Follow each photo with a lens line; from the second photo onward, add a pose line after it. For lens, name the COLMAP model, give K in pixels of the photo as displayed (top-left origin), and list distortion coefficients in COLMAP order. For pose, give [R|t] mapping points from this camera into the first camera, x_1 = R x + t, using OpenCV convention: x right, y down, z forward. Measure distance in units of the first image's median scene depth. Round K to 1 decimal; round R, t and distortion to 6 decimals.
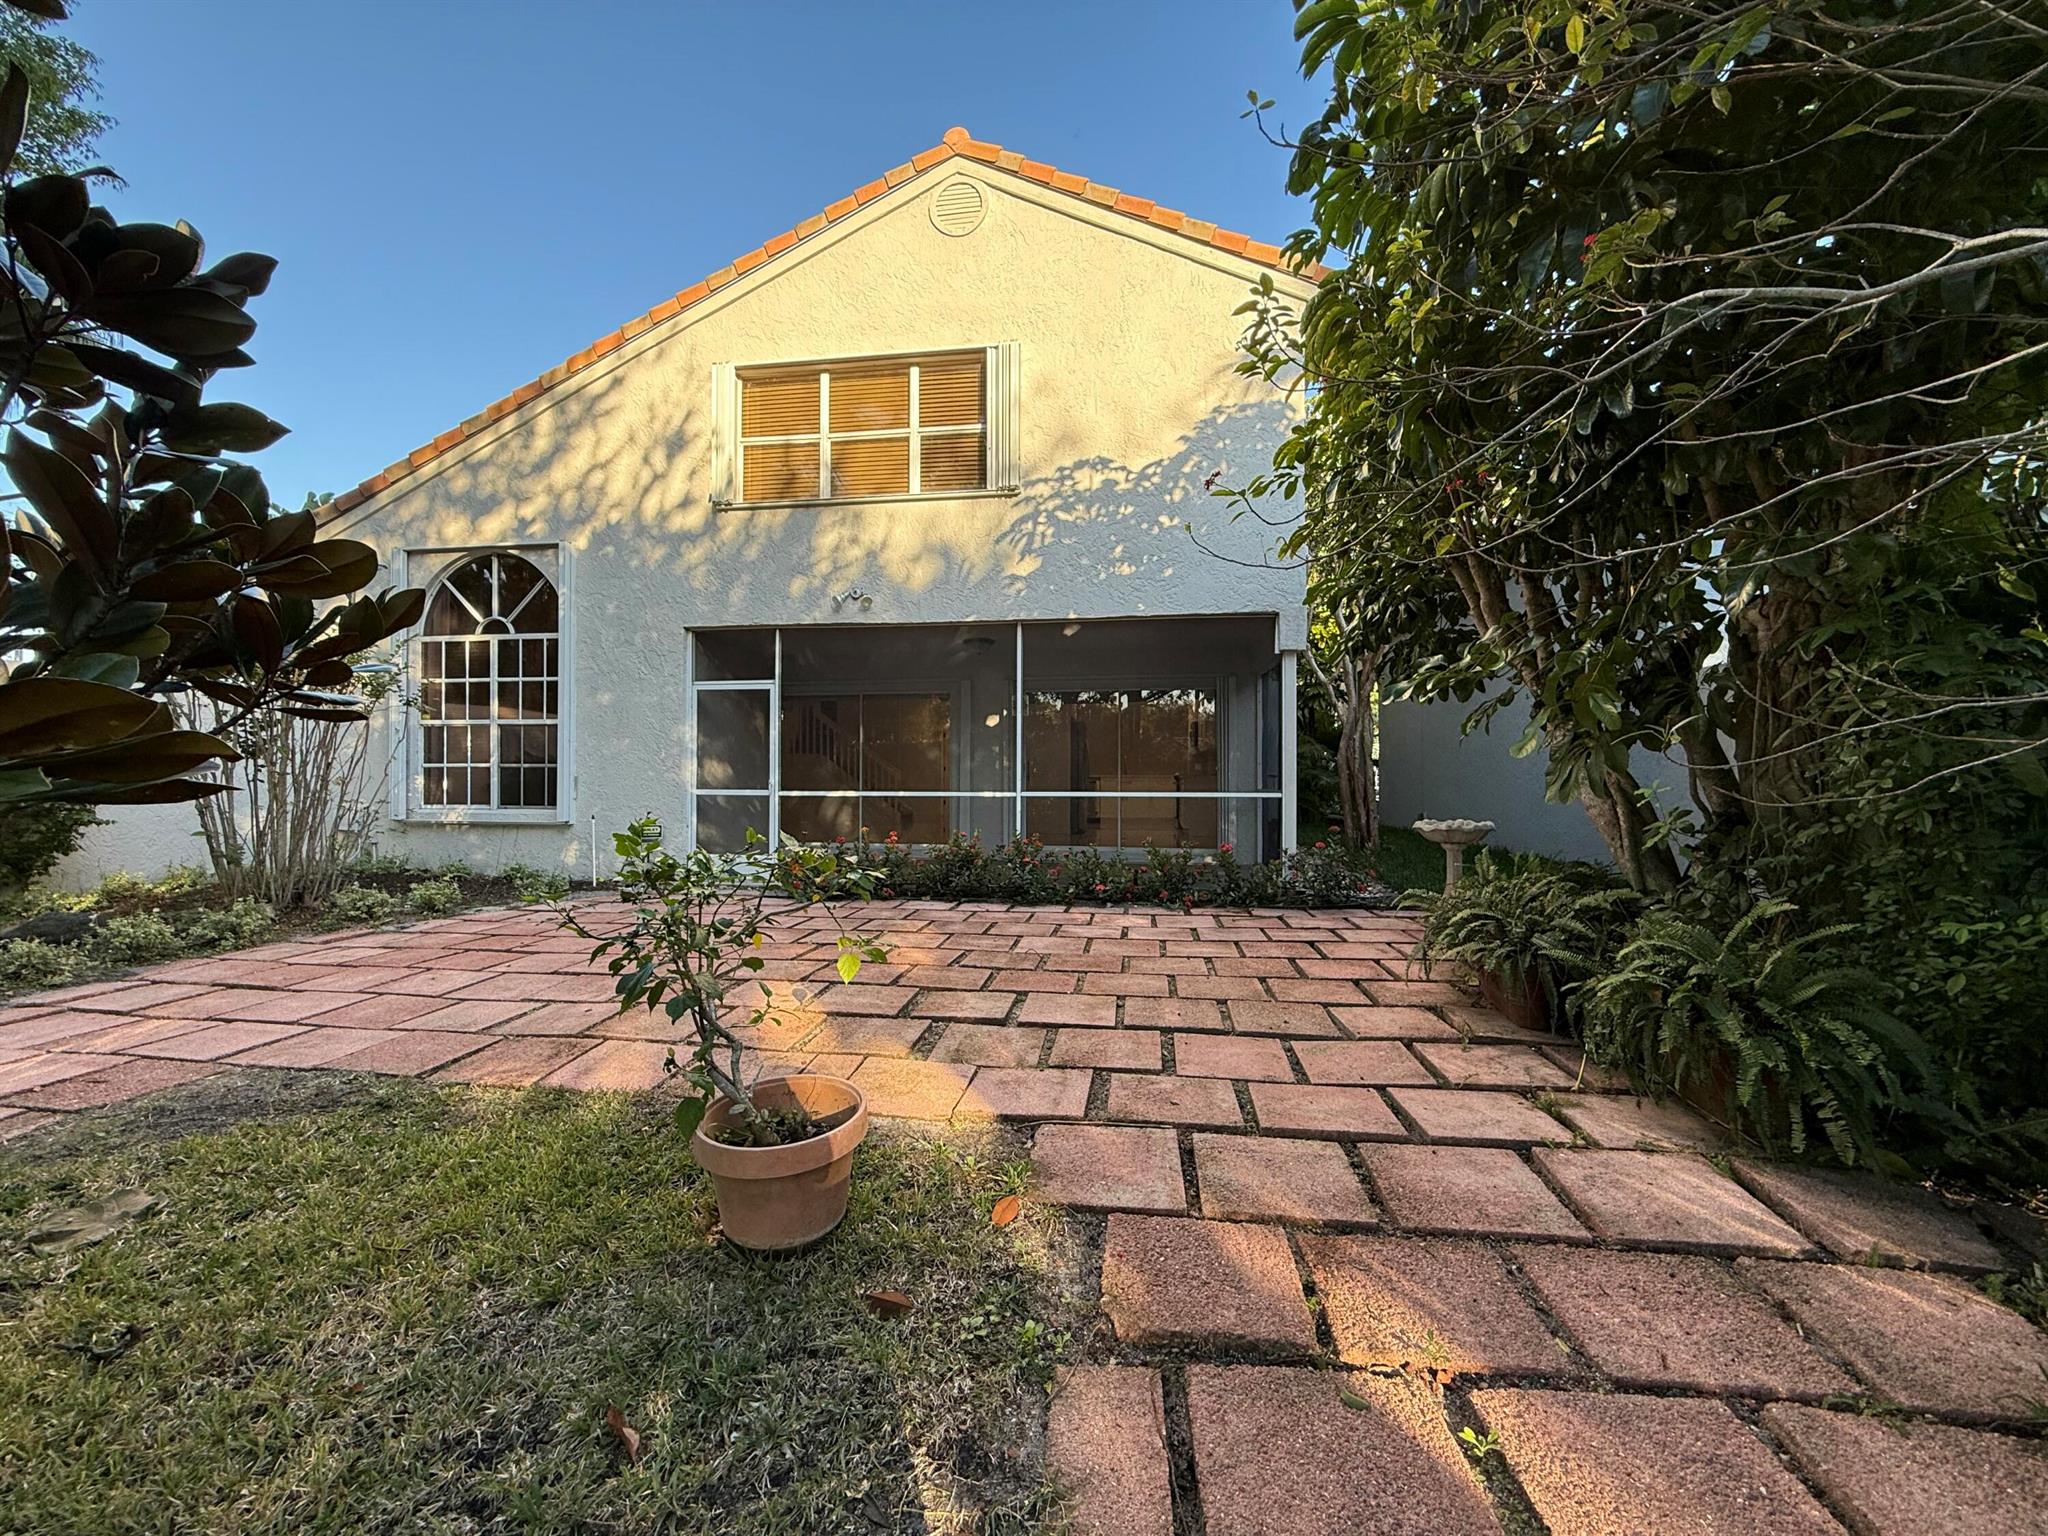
lens RADIAL K [[816.1, 0, 1020.0], [0, 816.1, 769.2], [0, 0, 1]] dist [0.002295, 0.000267]
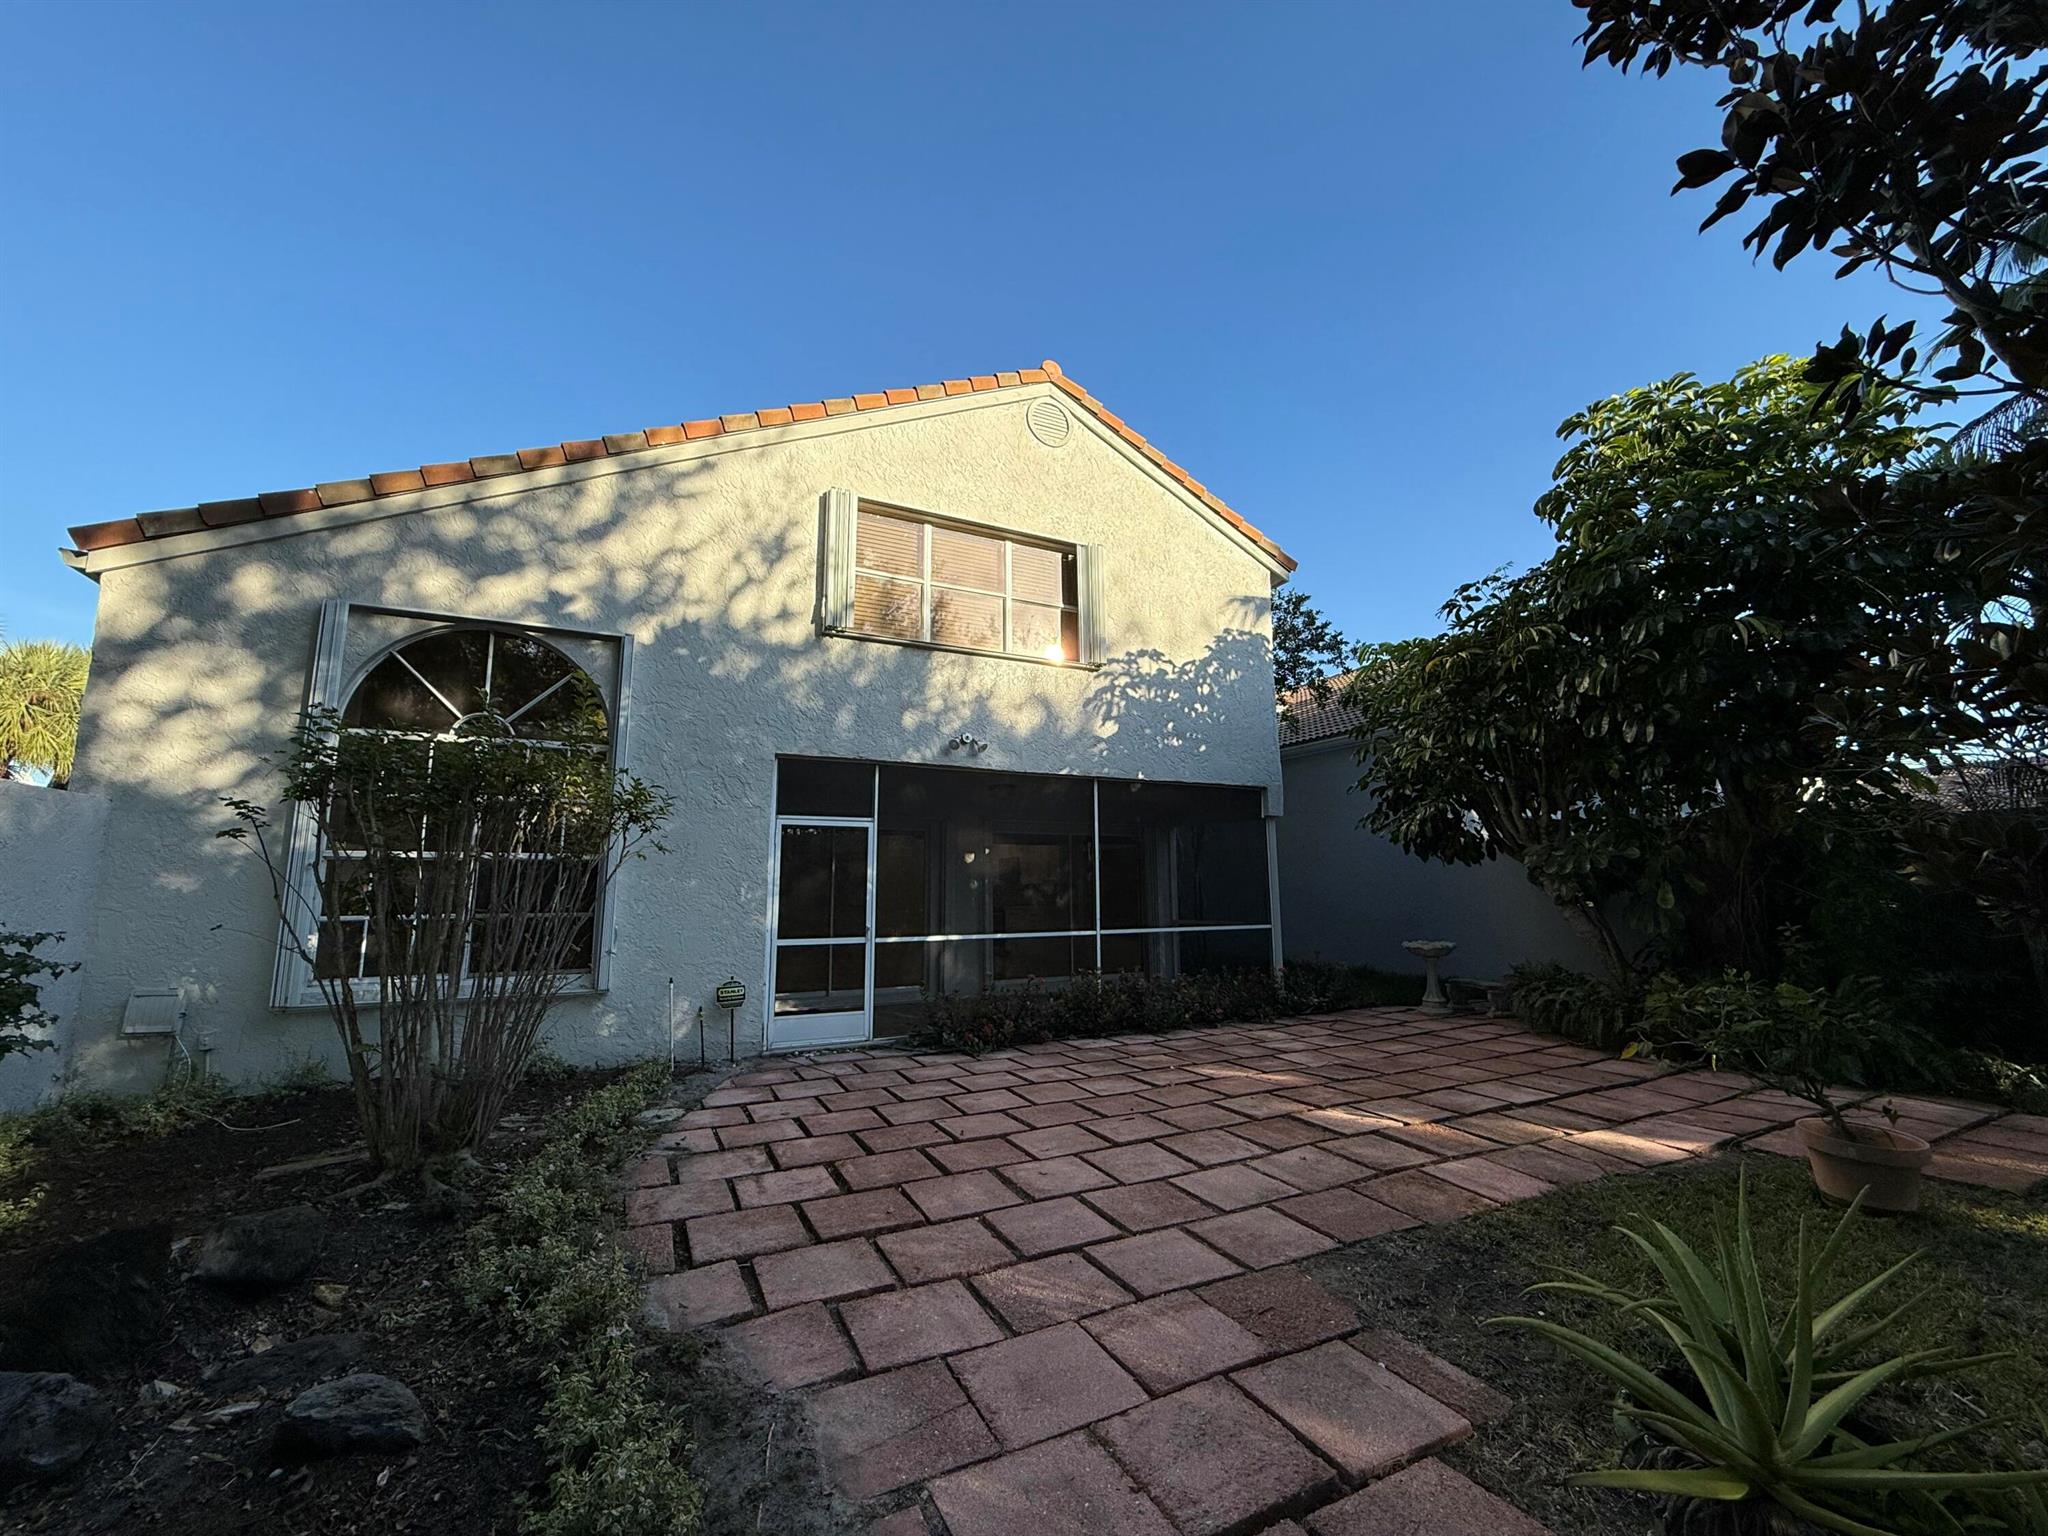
lens RADIAL K [[816.1, 0, 1020.0], [0, 816.1, 769.2], [0, 0, 1]] dist [0.002295, 0.000267]
pose [[0.805442, 0.083361, 0.586782, -0.722848], [0.023189, 0.984868, -0.171746, -0.002650], [-0.592220, 0.151938, 0.791322, 0.173714]]
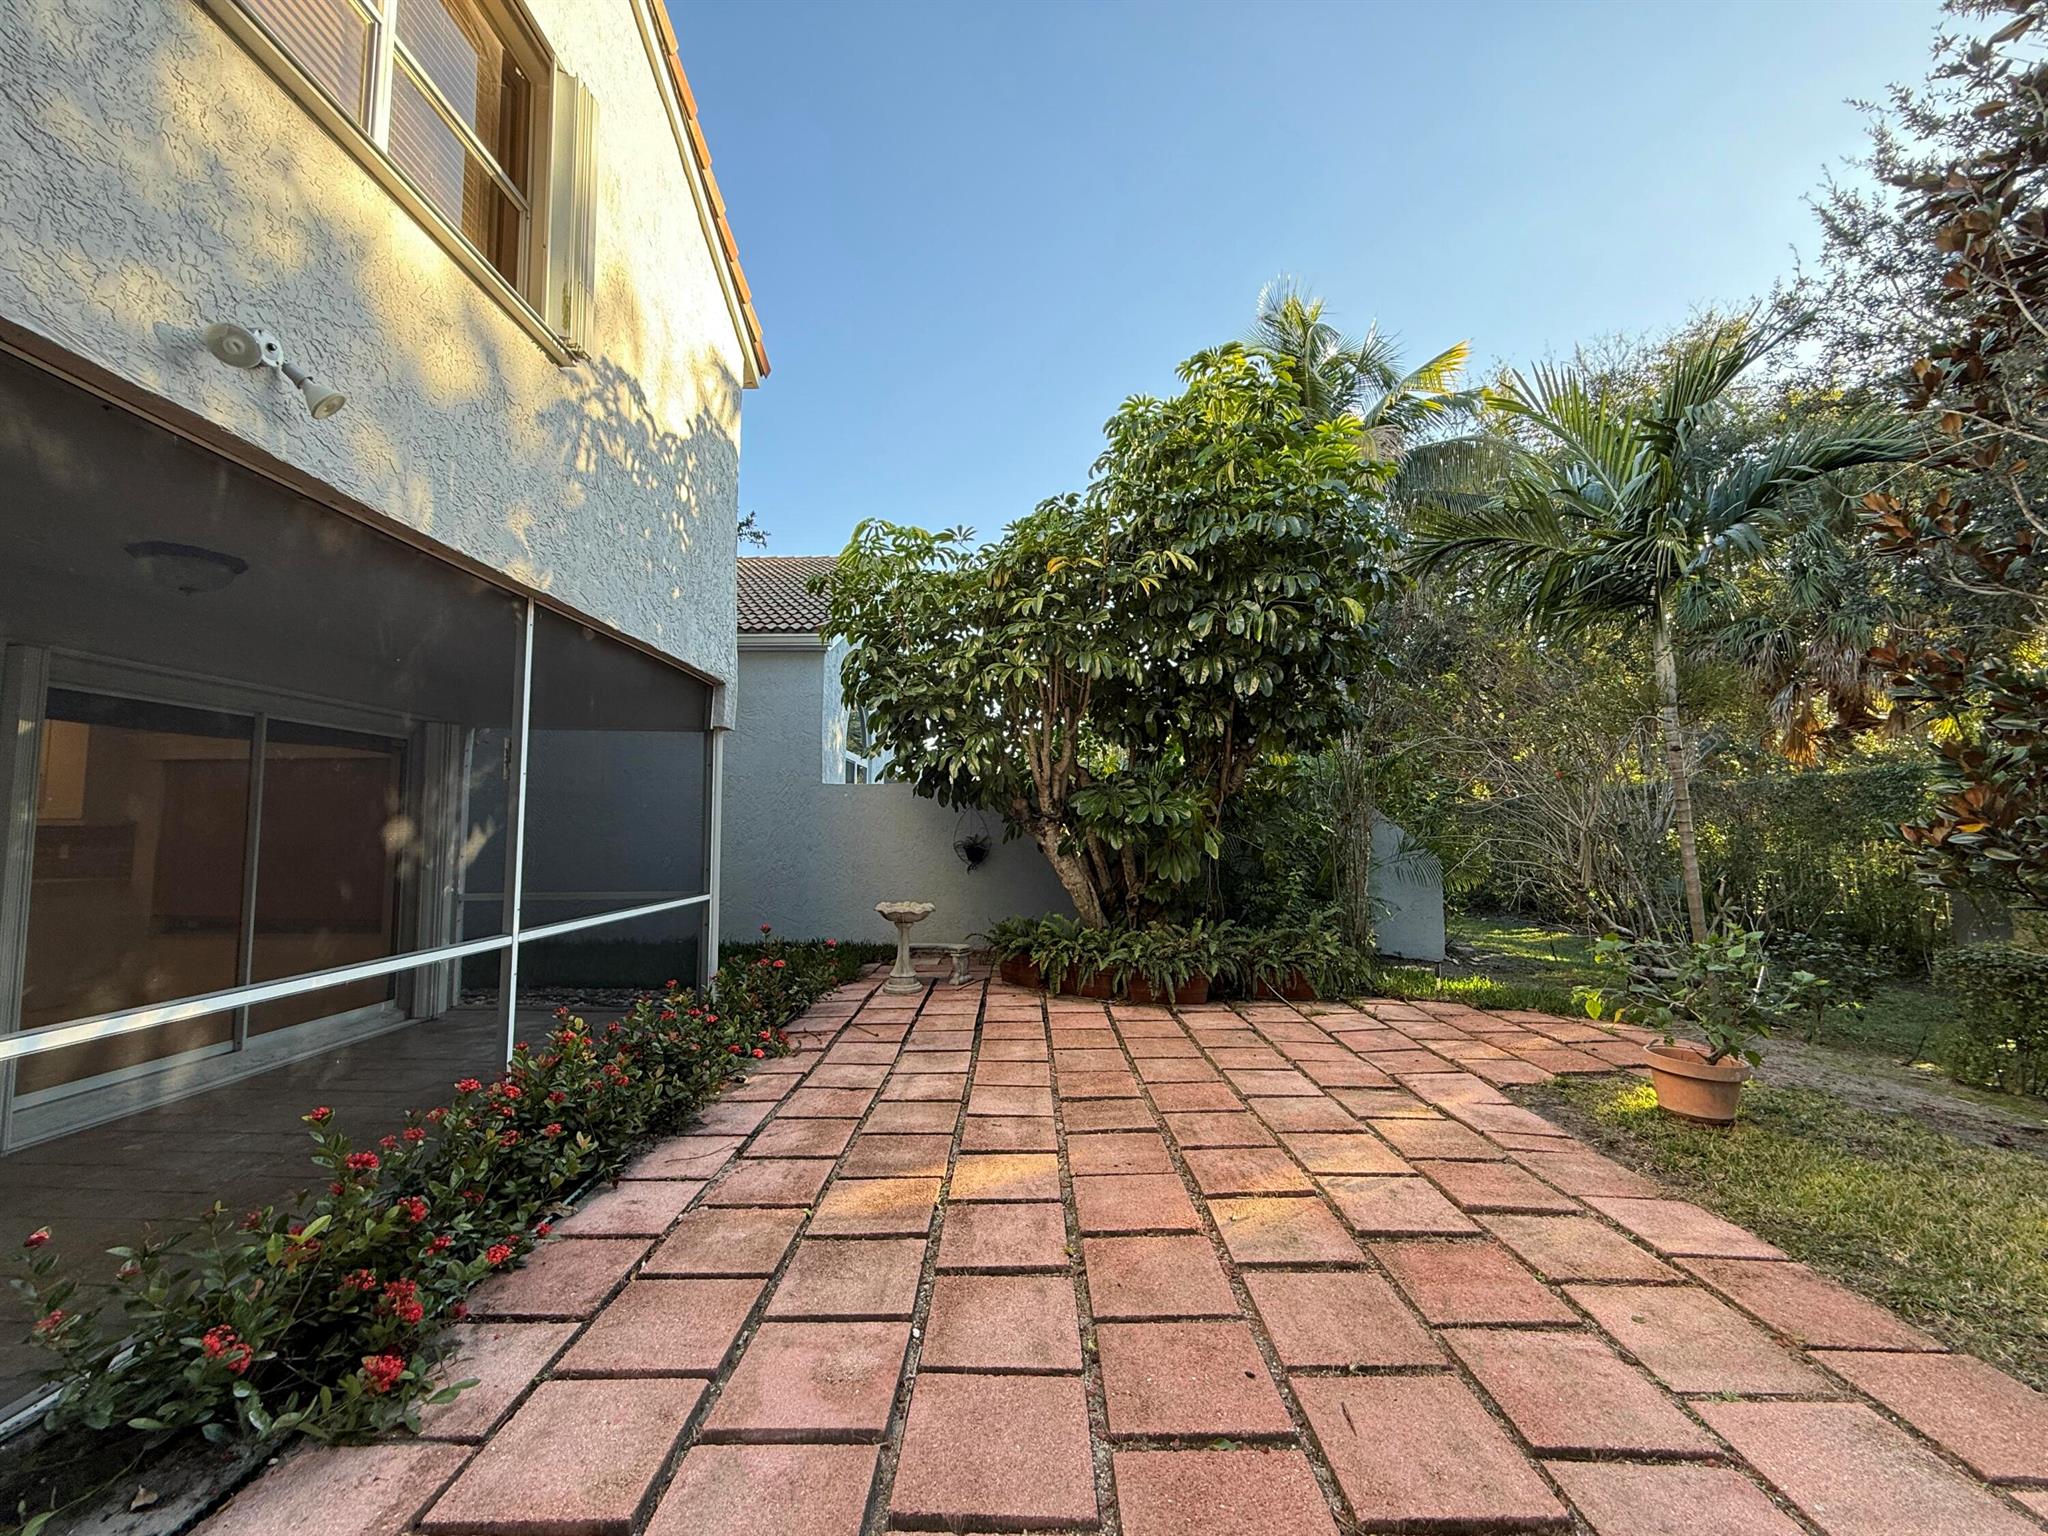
lens RADIAL K [[816.1, 0, 1020.0], [0, 816.1, 769.2], [0, 0, 1]] dist [0.002295, 0.000267]
pose [[-0.169979, 0.076410, 0.982481, -0.523846], [0.032153, 0.996889, -0.071968, -0.028011], [-0.984923, 0.019357, -0.171907, 0.772733]]
